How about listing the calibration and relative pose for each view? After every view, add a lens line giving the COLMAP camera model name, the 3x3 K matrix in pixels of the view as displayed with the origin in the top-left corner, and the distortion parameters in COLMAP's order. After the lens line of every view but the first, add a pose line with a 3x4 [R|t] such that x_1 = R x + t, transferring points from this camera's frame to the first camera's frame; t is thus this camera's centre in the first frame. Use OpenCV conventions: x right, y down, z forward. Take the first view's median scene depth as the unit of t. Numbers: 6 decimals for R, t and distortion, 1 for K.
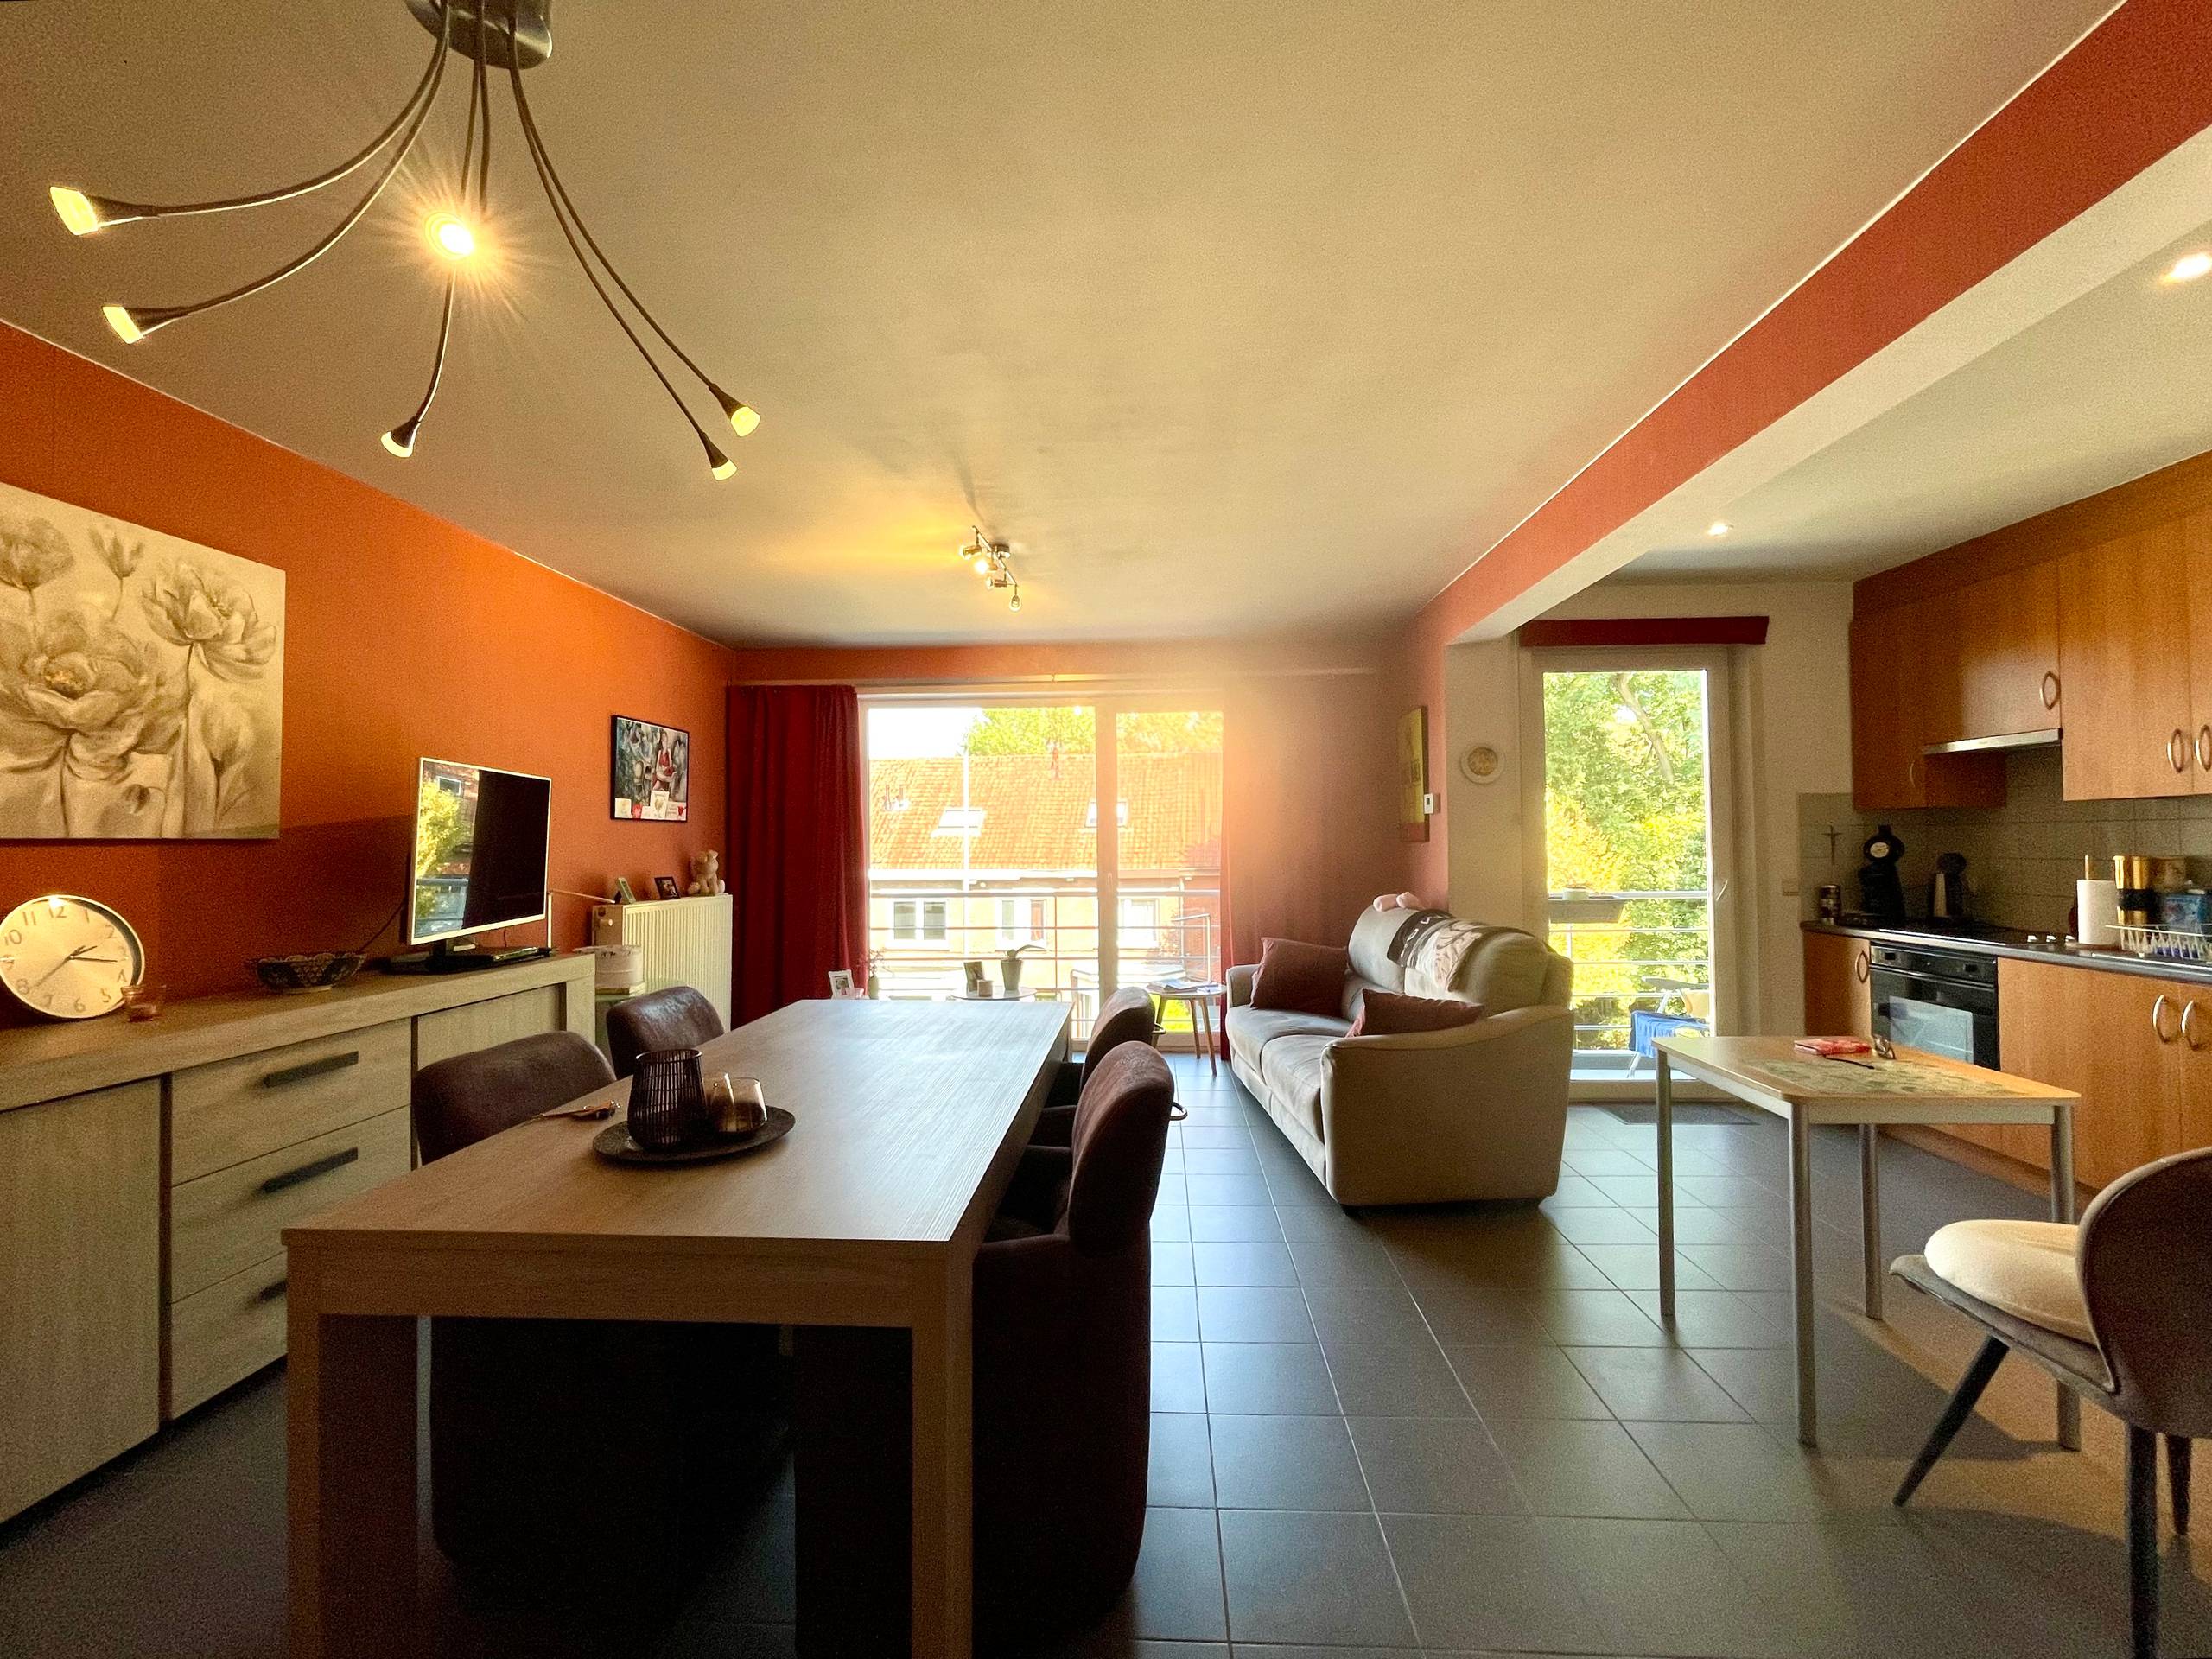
lens RADIAL K [[896.6, 0, 1105.2], [0, 896.6, 829.5], [0, 0, 1]] dist [-0.004226, -0.000484]
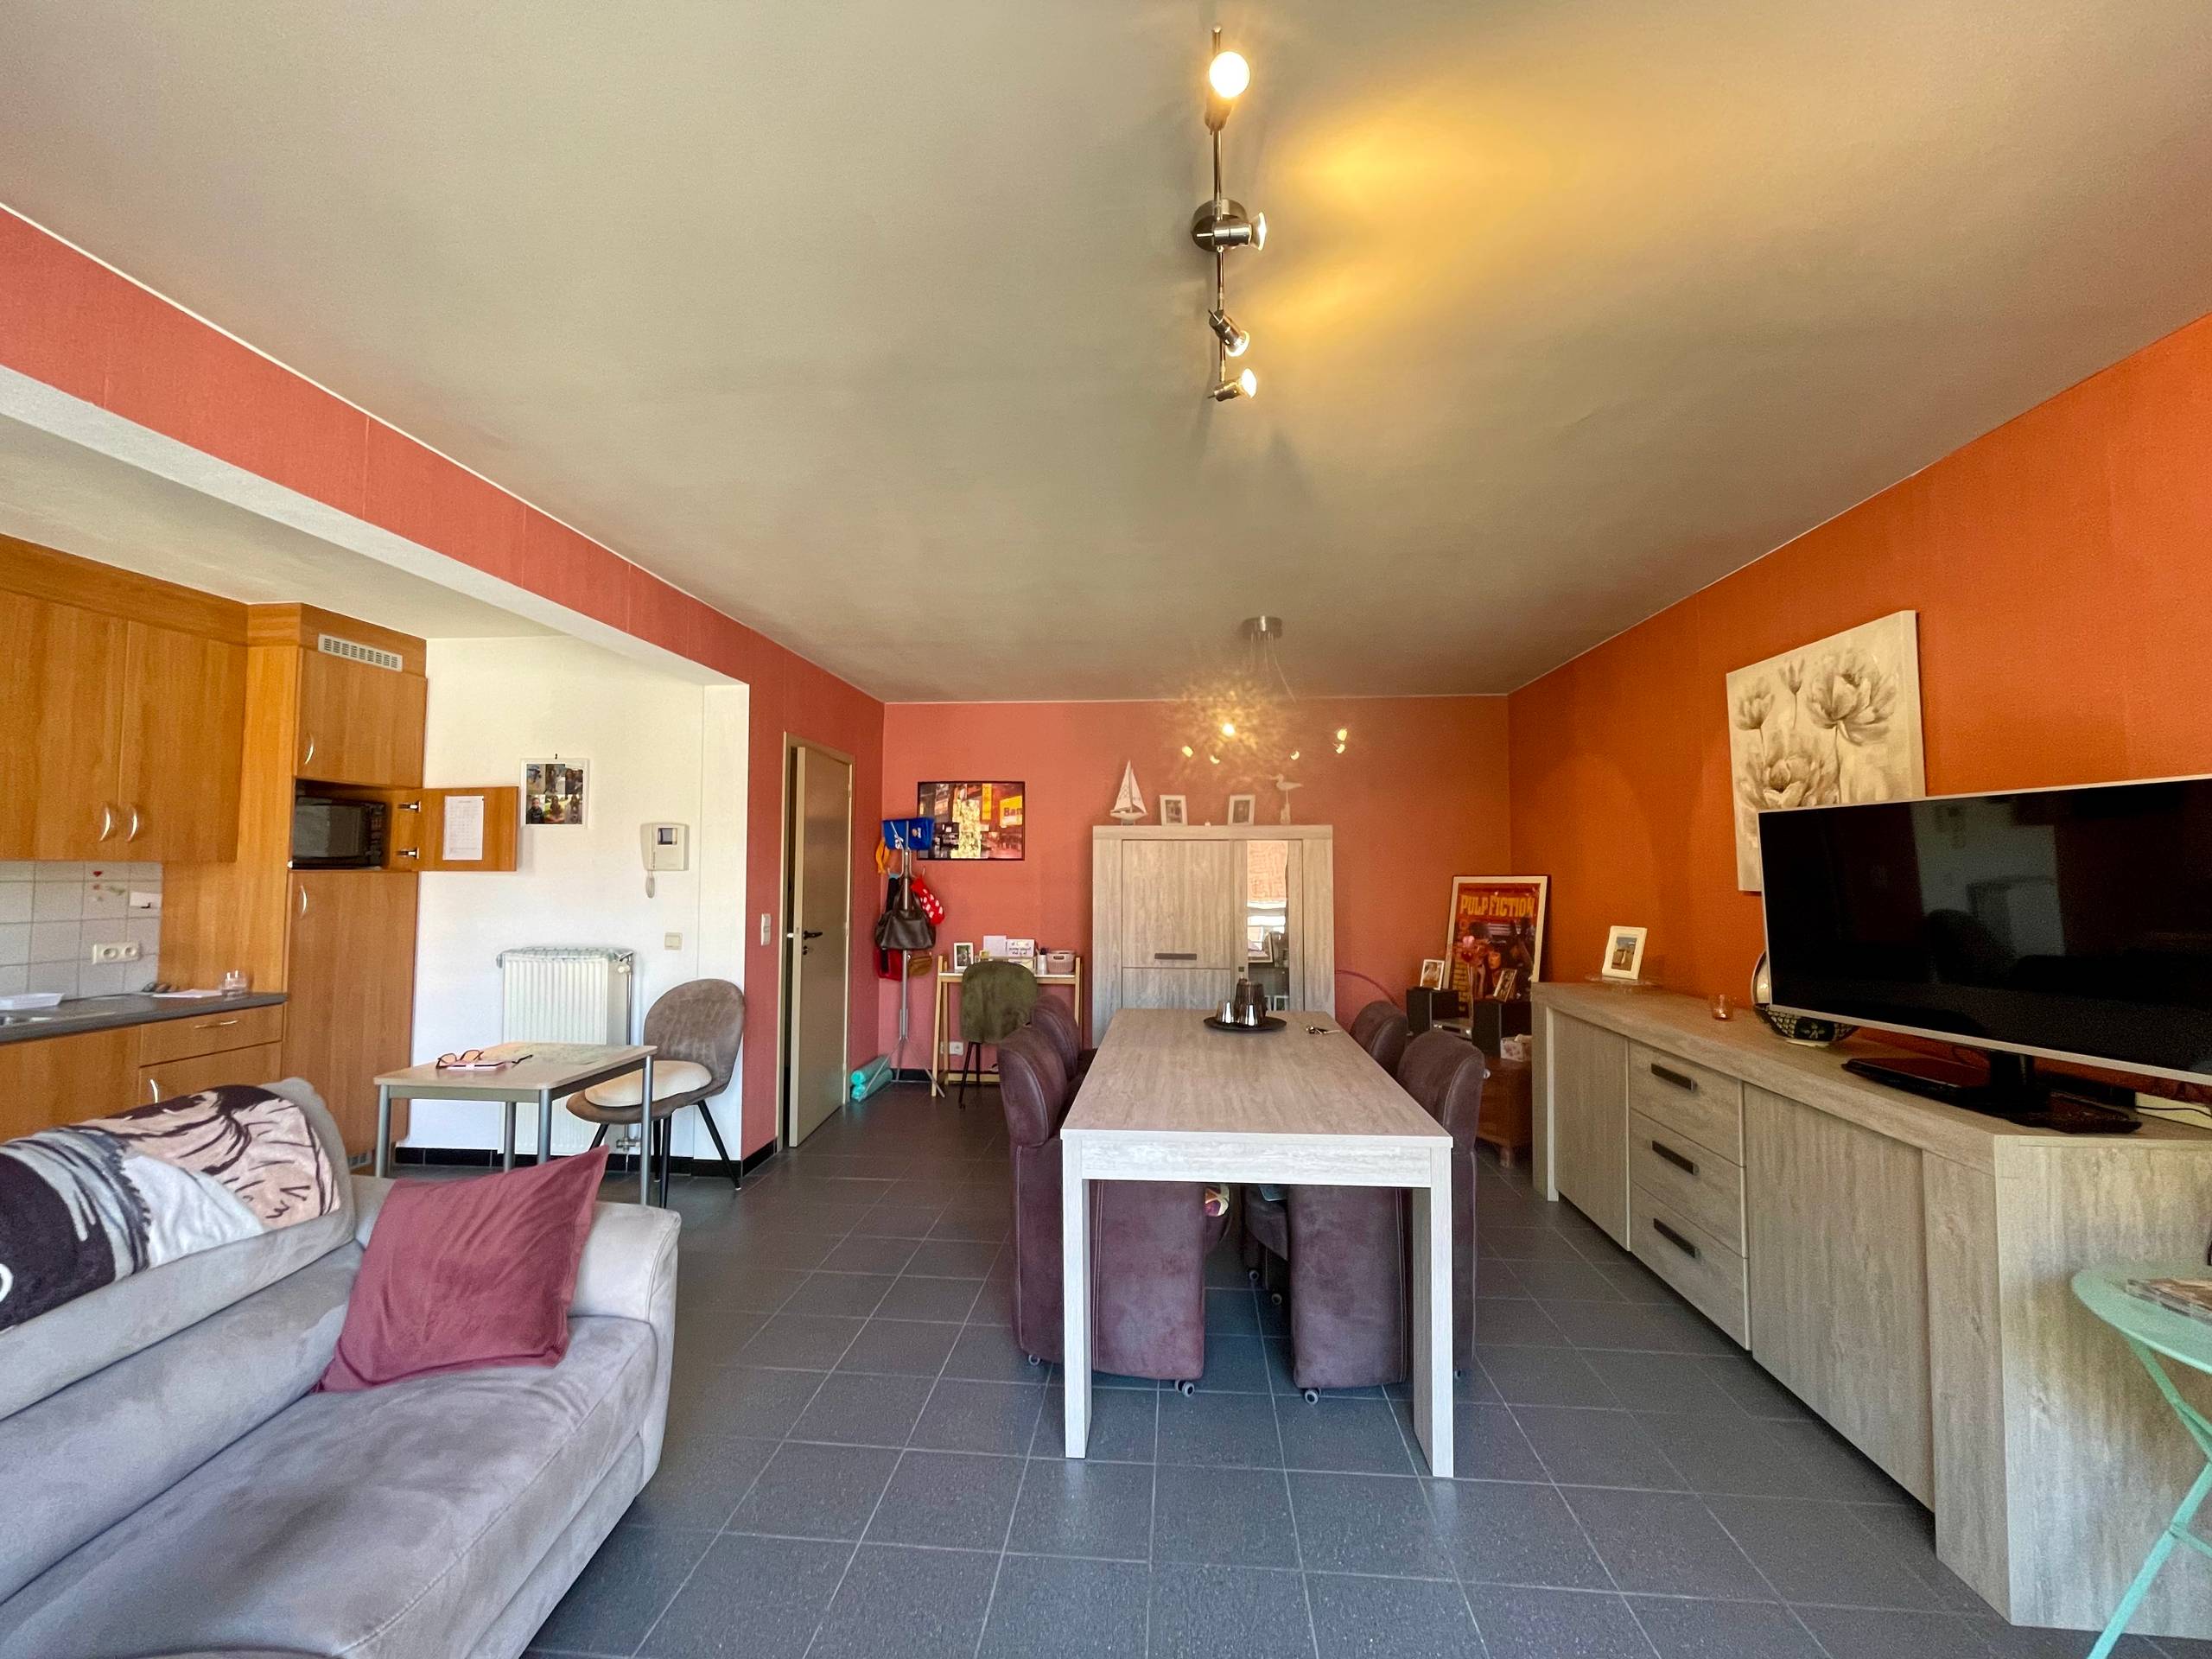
lens RADIAL K [[896.6, 0, 1099.9], [0, 896.6, 822.8], [0, 0, 1]] dist [-0.004226, -0.000484]
pose [[-0.999448, 0.008334, 0.032144, -0.095069], [0.006097, 0.997594, -0.069065, -0.006593], [-0.032642, -0.068831, -0.997094, 1.754863]]
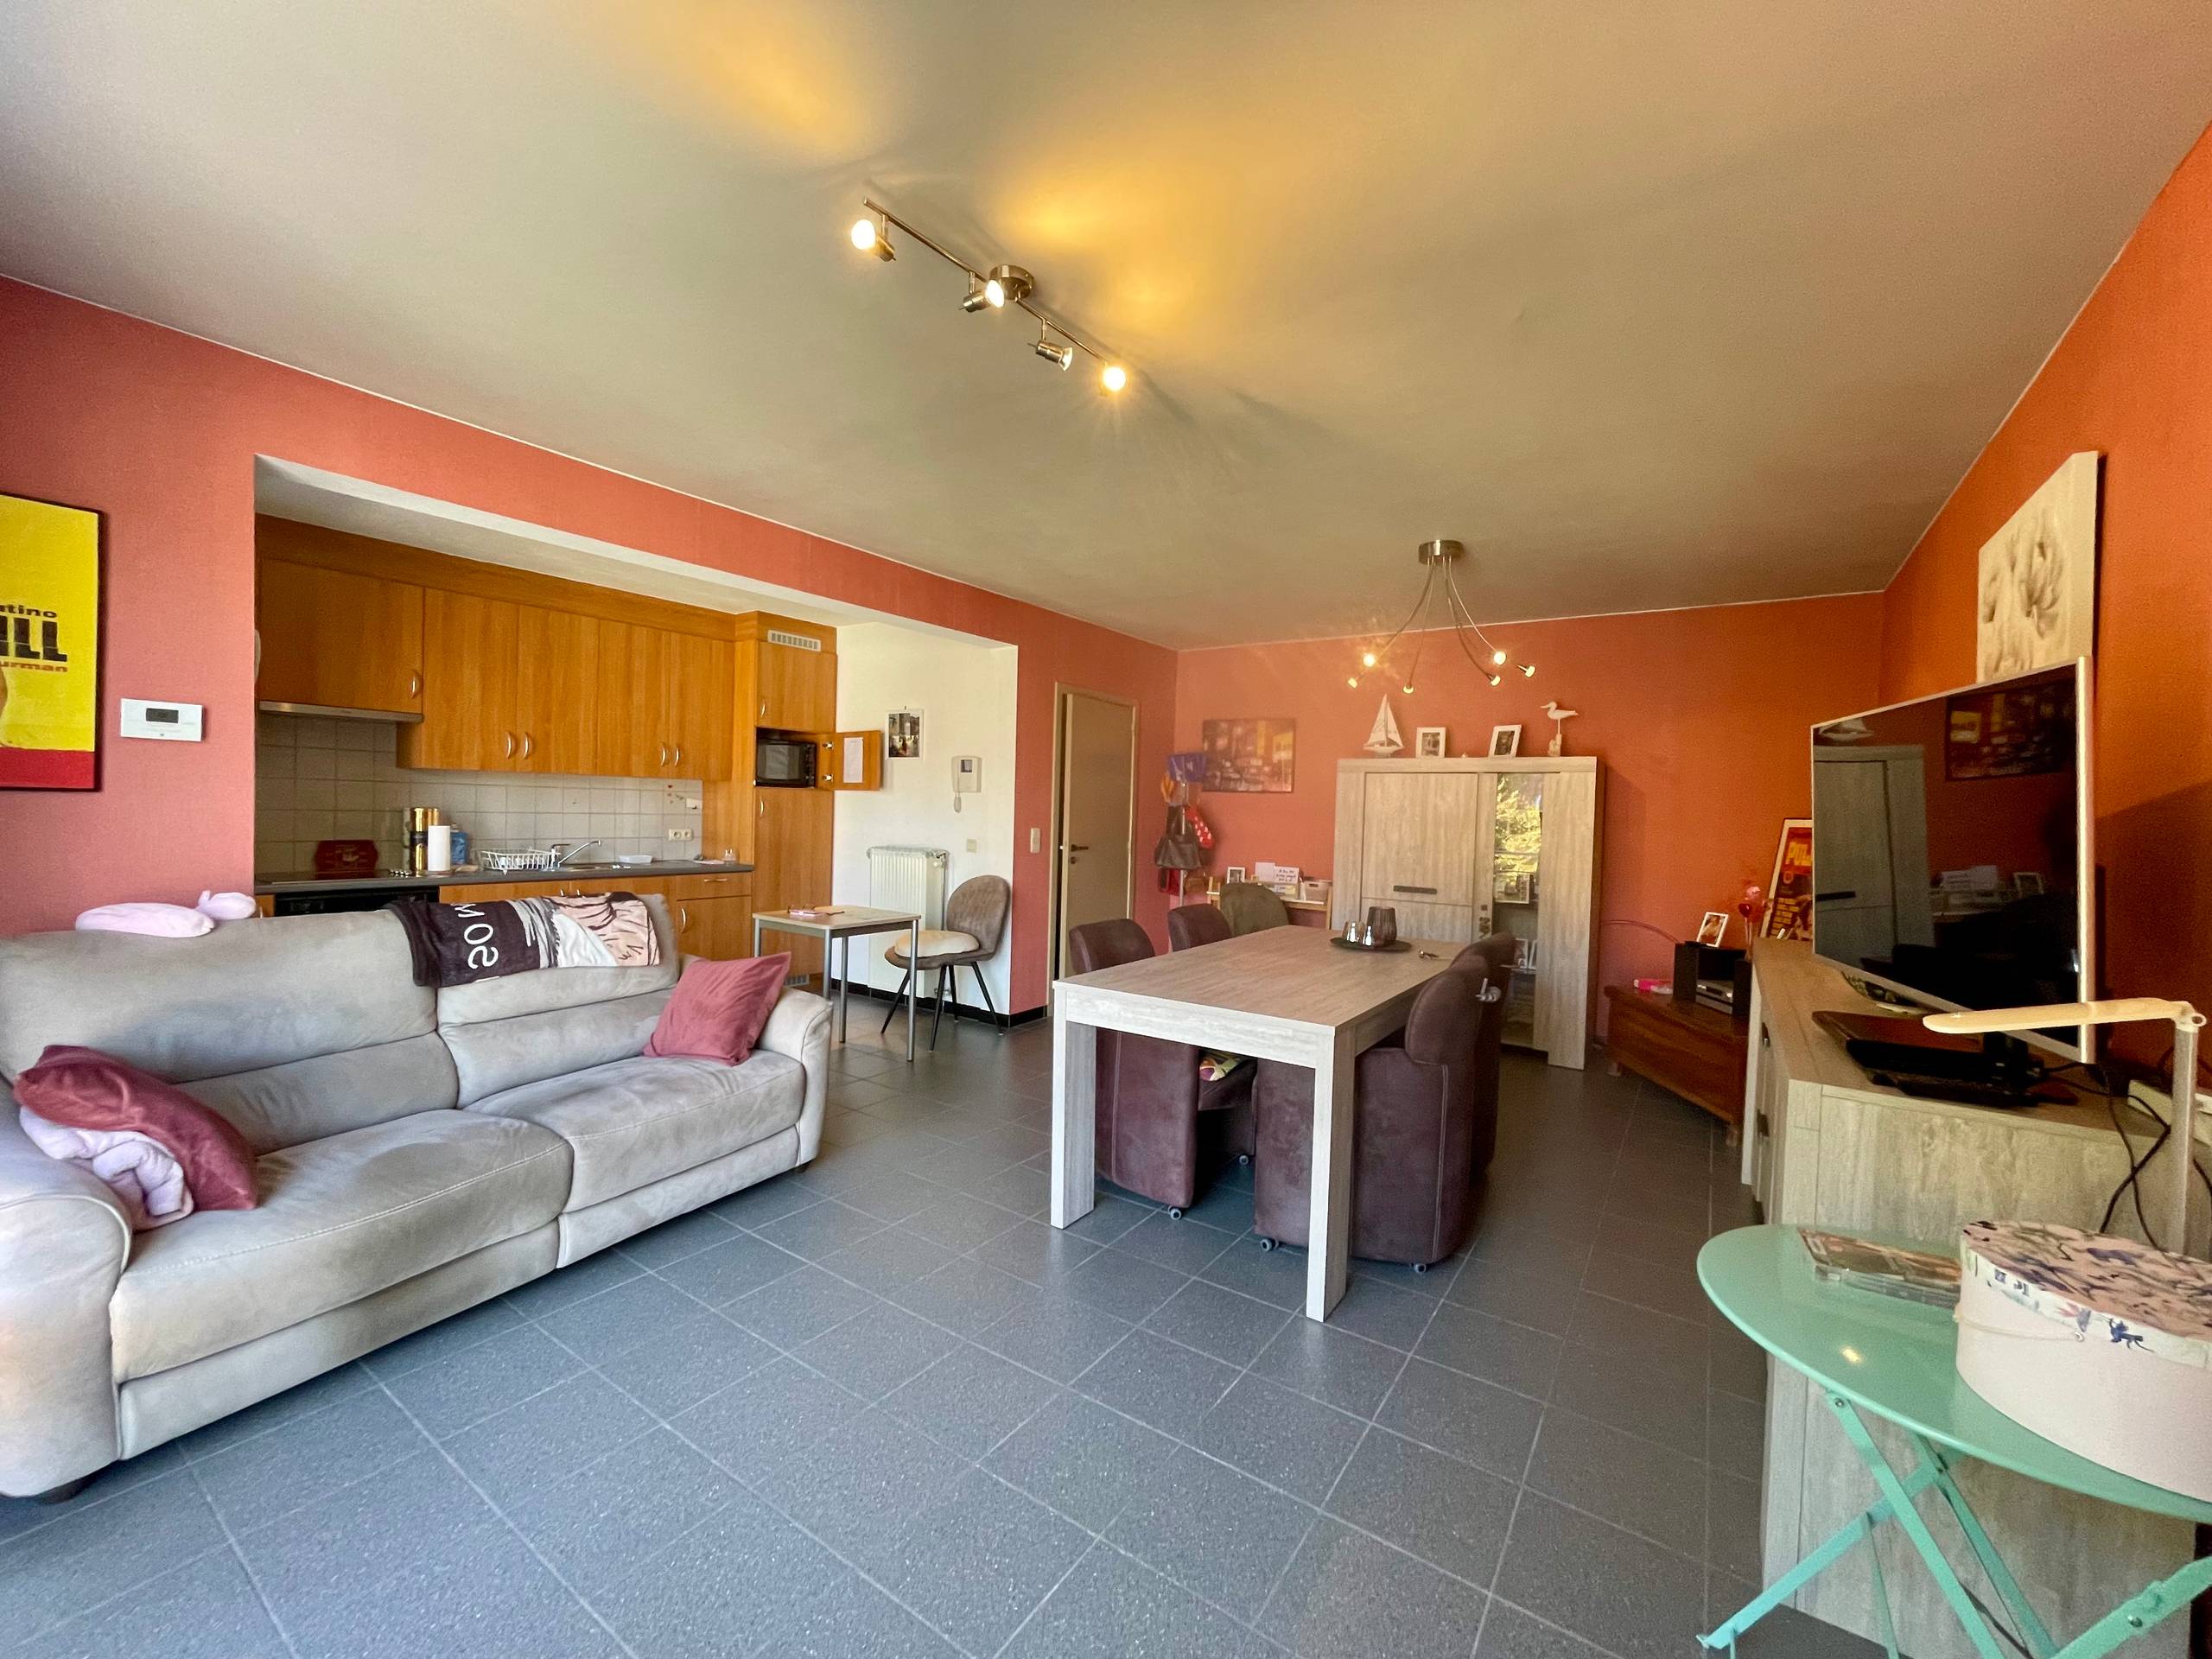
lens RADIAL K [[896.6, 0, 1101.0], [0, 896.6, 823.0], [0, 0, 1]] dist [-0.004226, -0.000484]
pose [[-0.850561, -0.025729, 0.525247, -0.578902], [-0.030256, 0.999542, -0.000034, 0.022413], [-0.525006, -0.015921, -0.850950, 1.796931]]
